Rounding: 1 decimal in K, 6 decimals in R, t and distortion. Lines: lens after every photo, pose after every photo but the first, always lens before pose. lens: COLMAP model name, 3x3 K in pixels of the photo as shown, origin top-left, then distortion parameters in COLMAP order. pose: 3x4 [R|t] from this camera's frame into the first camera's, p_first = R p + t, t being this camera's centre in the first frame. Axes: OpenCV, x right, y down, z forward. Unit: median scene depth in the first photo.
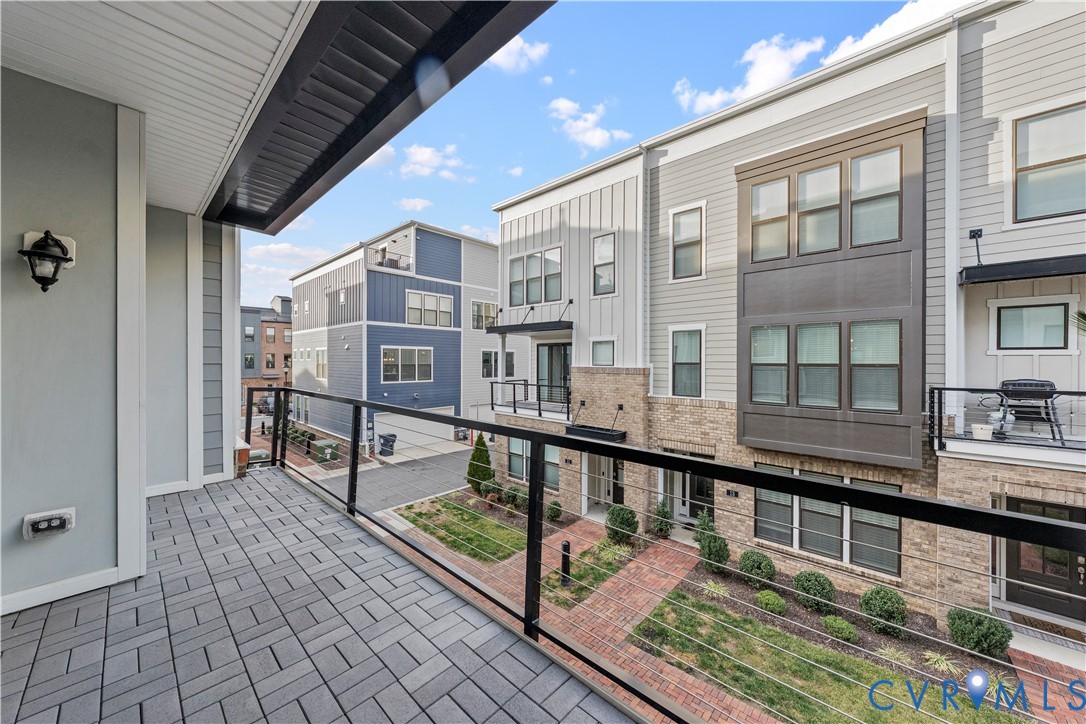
lens RADIAL K [[374.8, 0, 545.9], [0, 374.8, 363.9], [0, 0, 1]] dist [-0.001195, -0.000130]
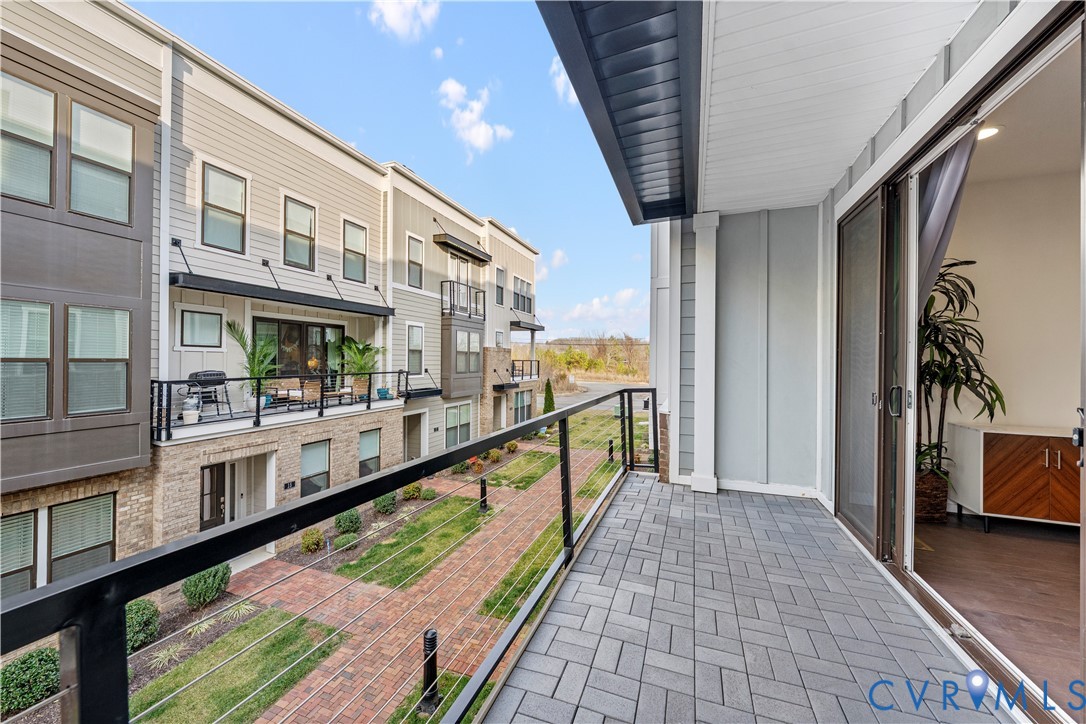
lens RADIAL K [[392.1, 0, 545.7], [0, 392.1, 359.3], [0, 0, 1]] dist [-0.015282, 0.003170]
pose [[-0.361319, -0.002509, 0.932439, -0.342639], [-0.003371, 0.999993, 0.001384, -0.002725], [-0.932436, -0.002643, -0.361325, 0.396039]]
